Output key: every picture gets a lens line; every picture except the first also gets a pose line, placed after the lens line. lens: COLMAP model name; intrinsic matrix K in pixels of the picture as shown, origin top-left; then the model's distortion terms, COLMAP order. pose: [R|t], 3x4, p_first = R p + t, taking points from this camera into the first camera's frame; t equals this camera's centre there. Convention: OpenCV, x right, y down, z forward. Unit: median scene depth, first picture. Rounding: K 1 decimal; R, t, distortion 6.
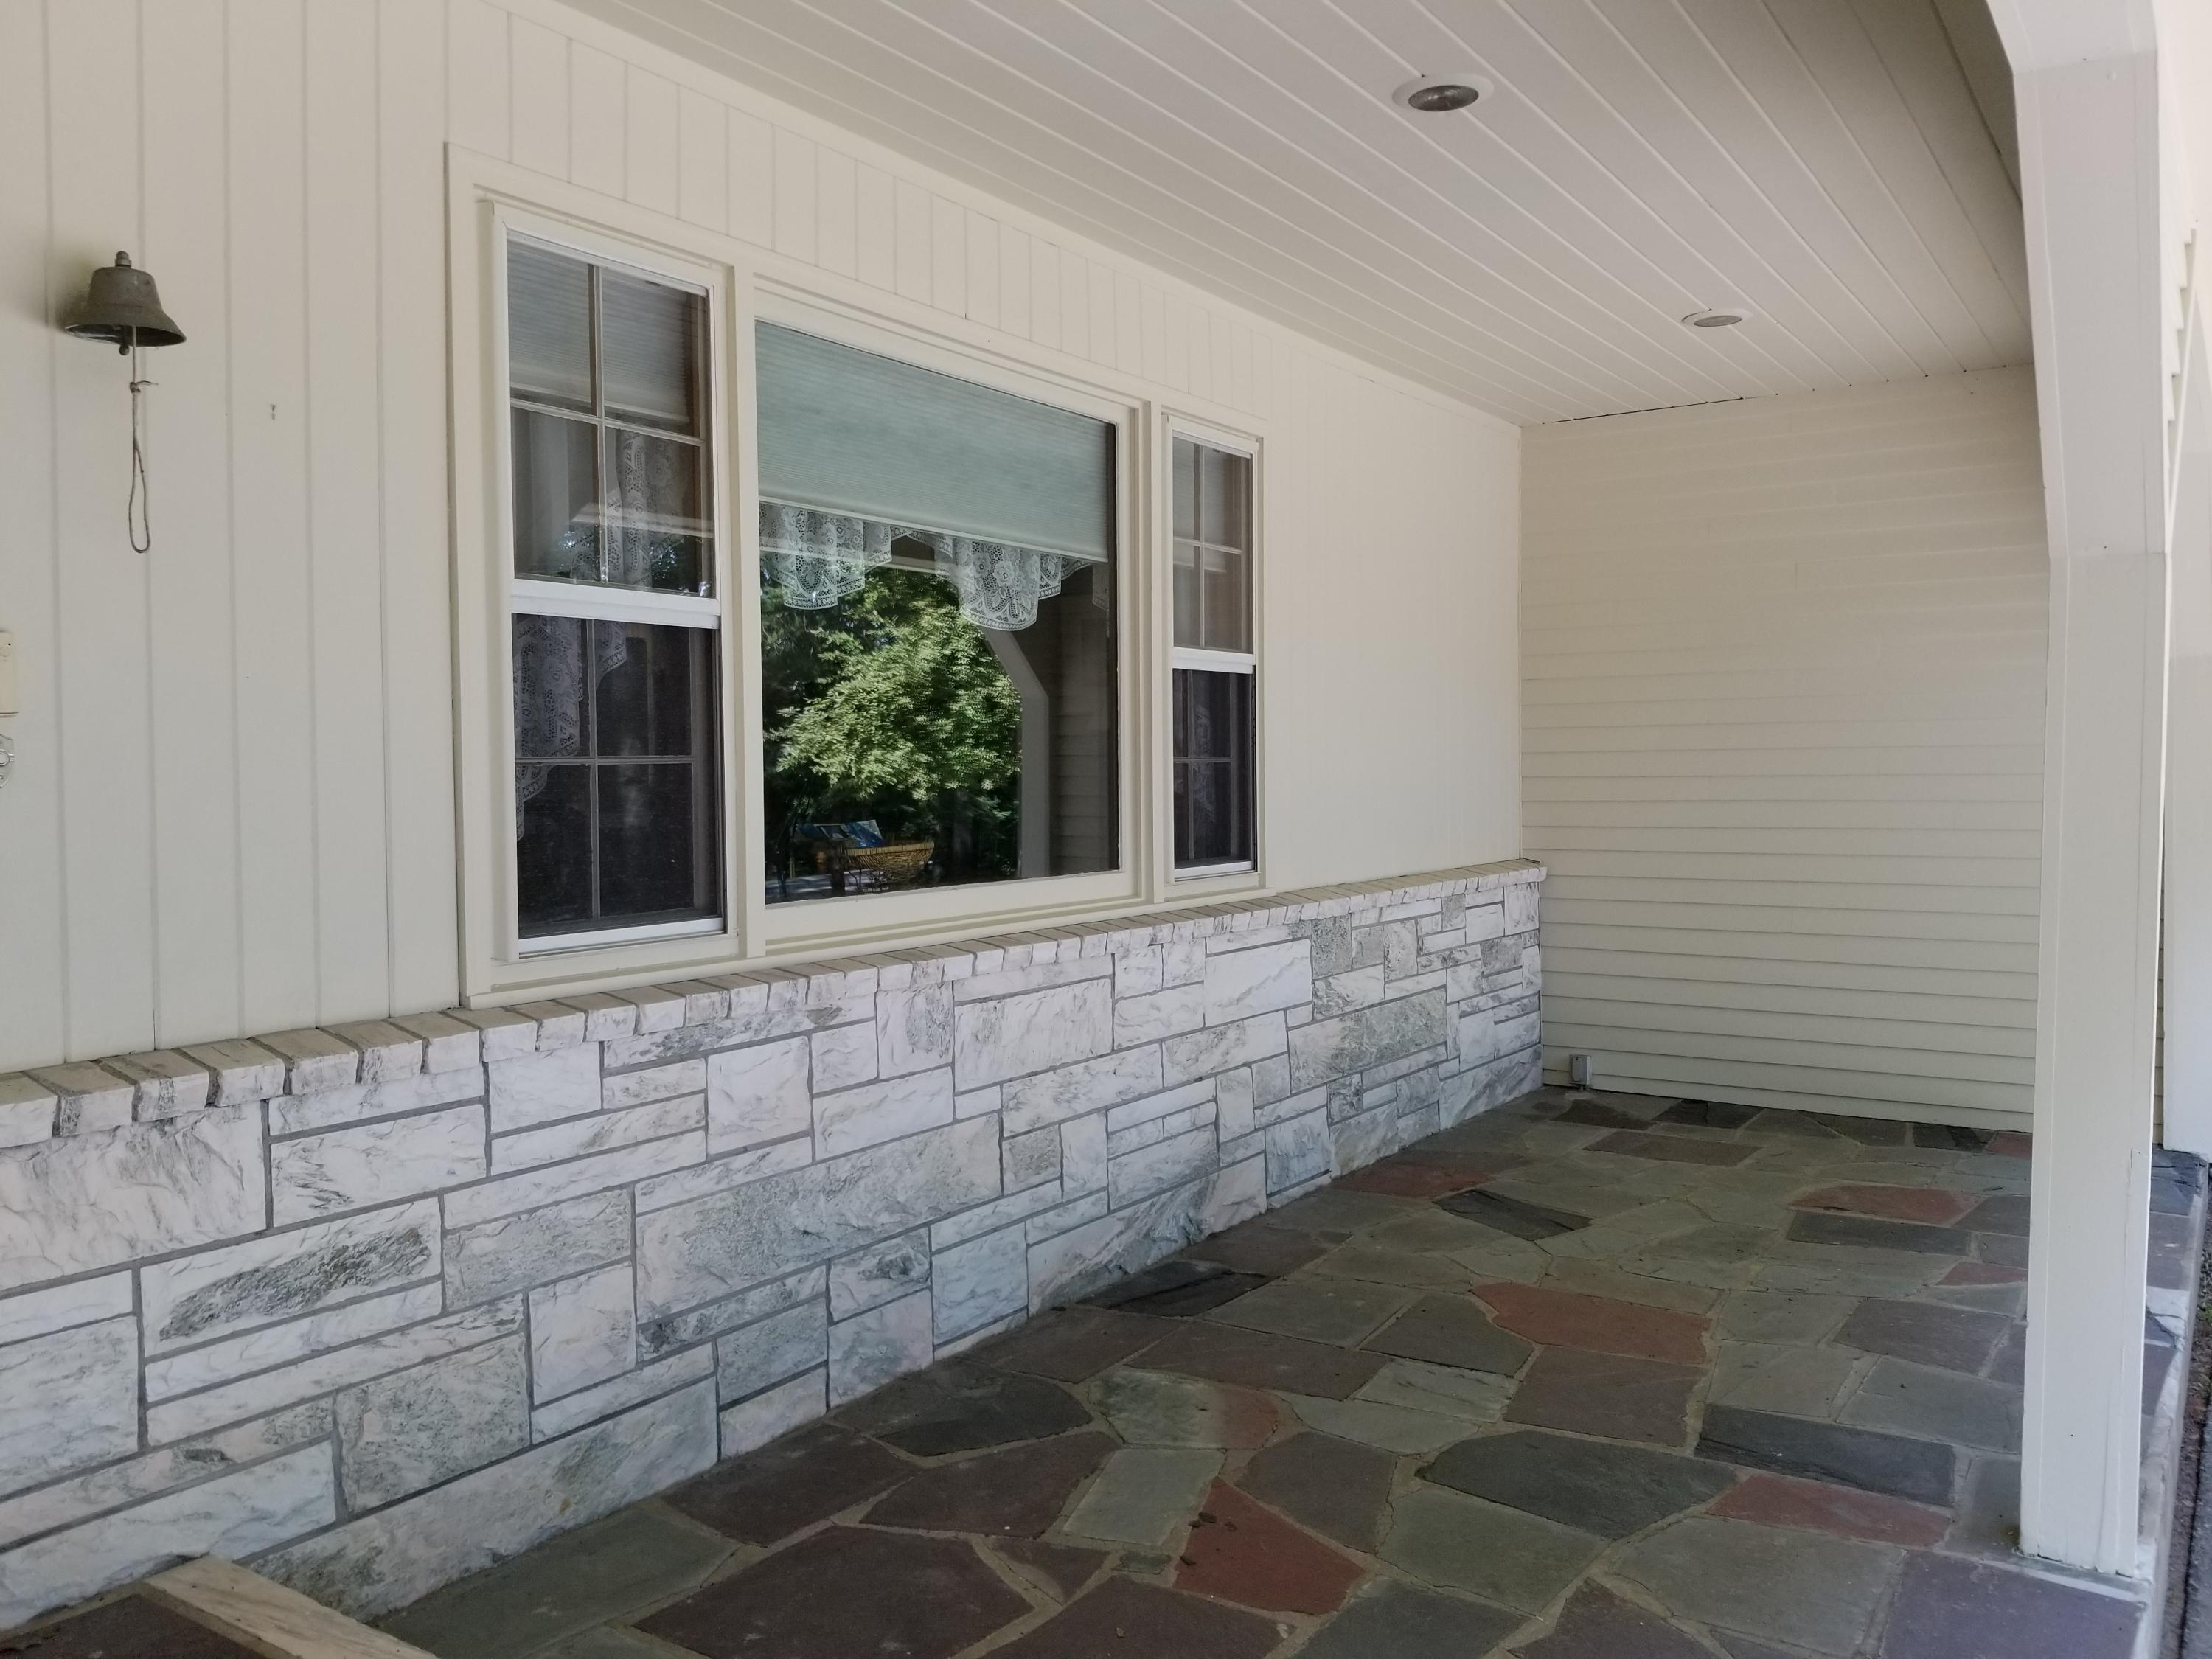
lens RADIAL K [[1713.4, 0, 1073.4], [0, 1713.4, 816.9], [0, 0, 1]] dist [0.092275, -0.172968]
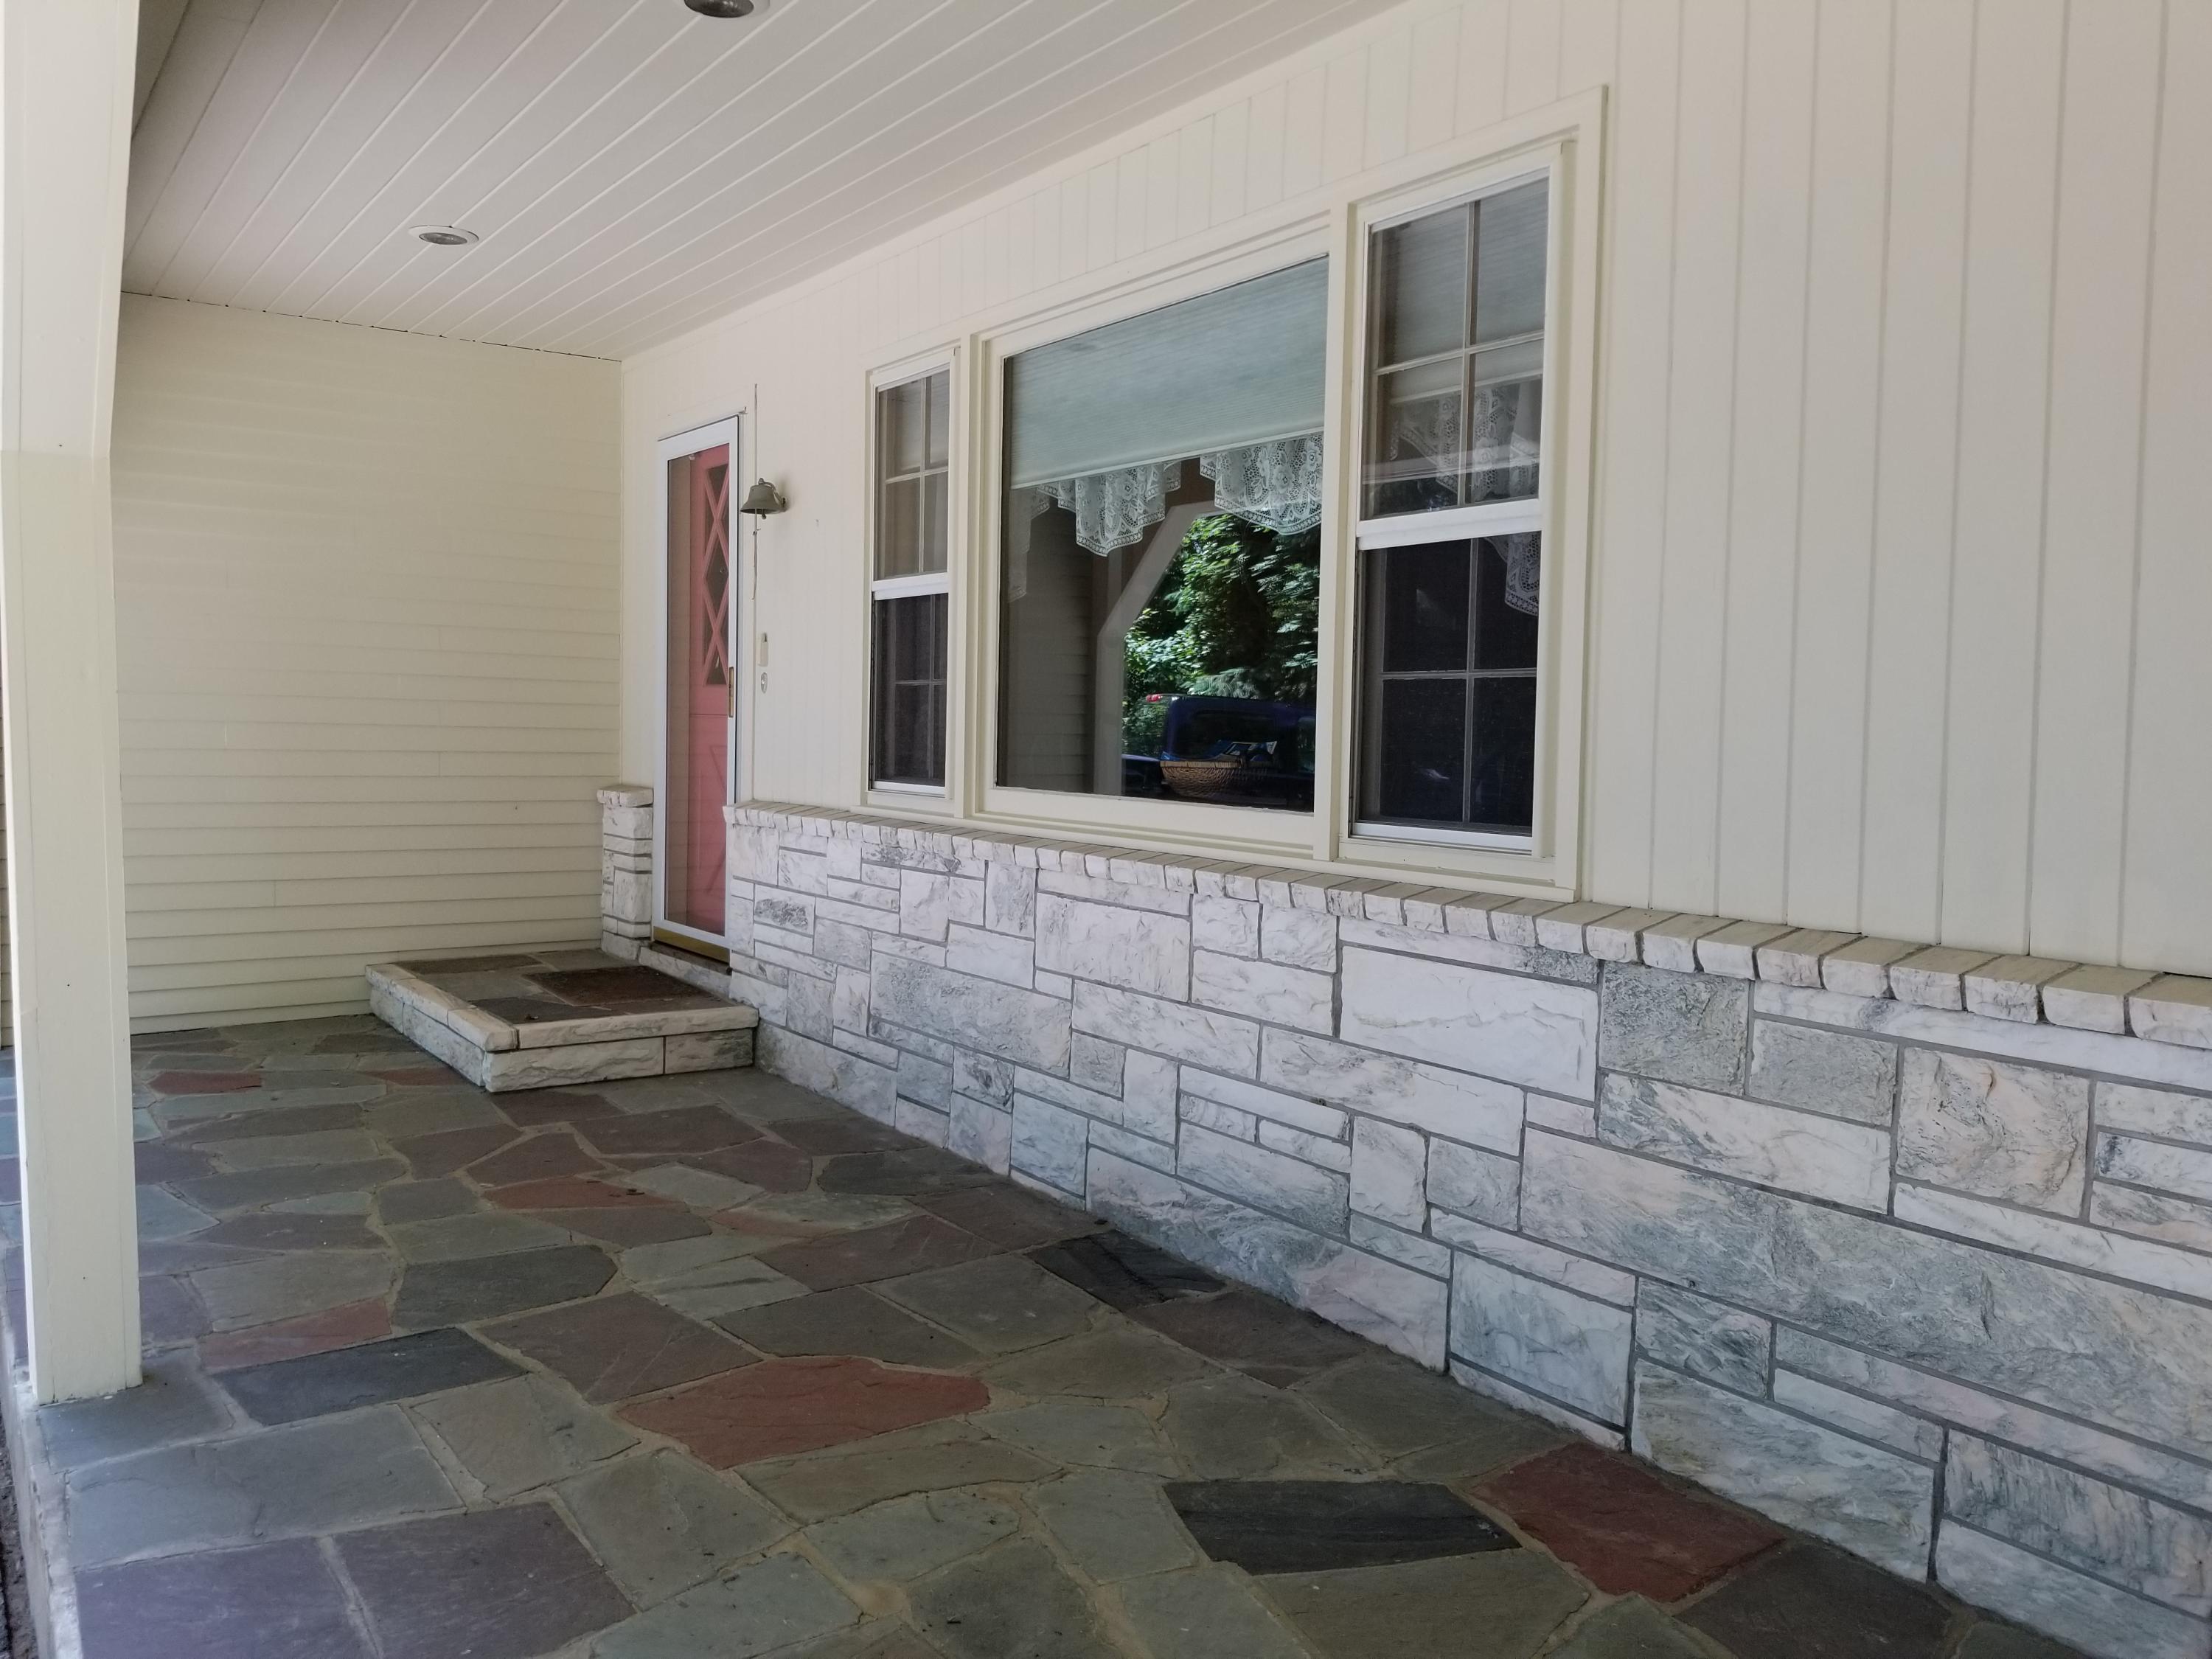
lens RADIAL K [[1713.4, 0, 1073.4], [0, 1713.4, 816.9], [0, 0, 1]] dist [0.092275, -0.172968]
pose [[-0.365330, 0.053079, -0.929364, 1.032665], [-0.045735, 0.996144, 0.074871, -0.028725], [0.929754, 0.069858, -0.361493, 1.493445]]
